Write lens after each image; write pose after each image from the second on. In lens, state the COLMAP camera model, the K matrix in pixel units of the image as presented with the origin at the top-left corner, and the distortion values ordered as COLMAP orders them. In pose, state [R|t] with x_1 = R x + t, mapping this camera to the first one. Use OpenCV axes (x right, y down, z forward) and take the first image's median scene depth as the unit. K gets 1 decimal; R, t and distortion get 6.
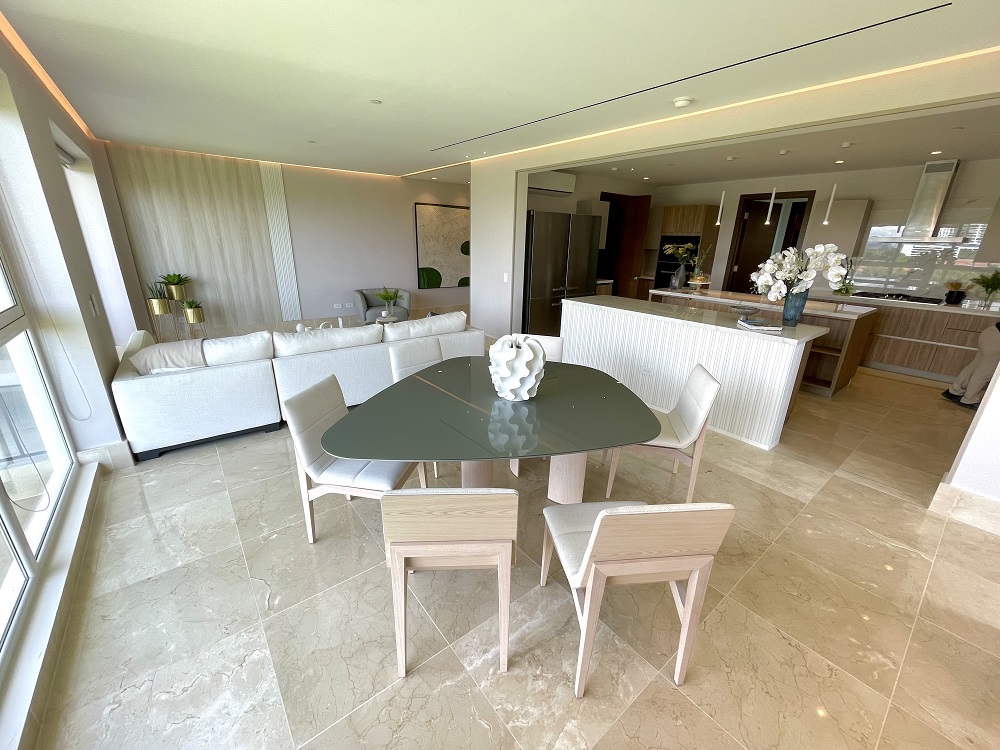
lens RADIAL K [[403.8, 0, 499.2], [0, 403.8, 376.6], [0, 0, 1]] dist [-0.000805, -0.000225]
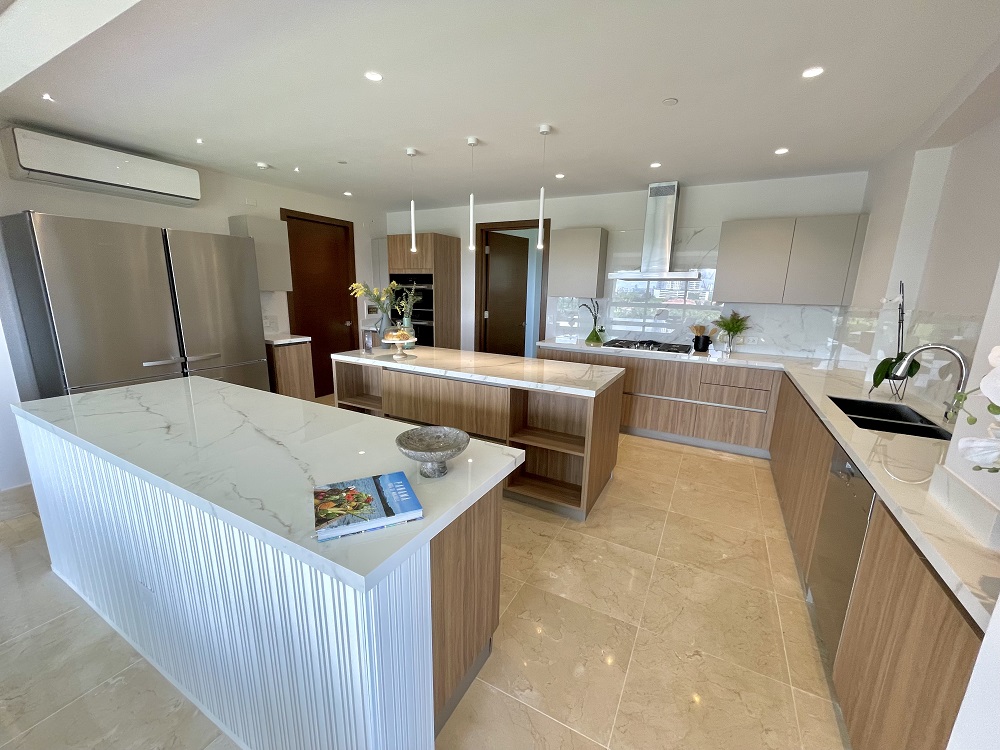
lens RADIAL K [[403.8, 0, 497.4], [0, 403.8, 376.4], [0, 0, 1]] dist [-0.000805, -0.000225]
pose [[0.922411, -0.084607, 0.376828, 0.403355], [0.125395, 0.988458, -0.085013, -0.106480], [-0.365286, 0.125669, 0.922374, 0.377426]]
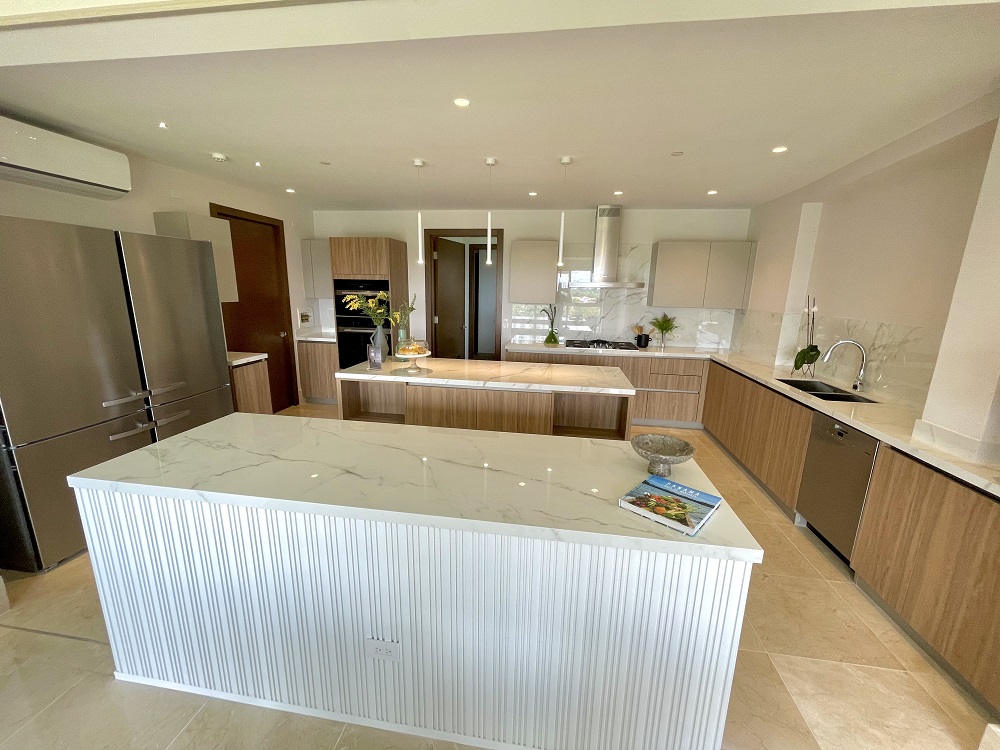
lens RADIAL K [[403.8, 0, 497.5], [0, 403.8, 376.2], [0, 0, 1]] dist [-0.000805, -0.000225]
pose [[0.734459, -0.154378, 0.660862, 0.180244], [0.217887, 0.975871, -0.014187, -0.165853], [-0.642725, 0.154413, 0.750374, 0.467330]]
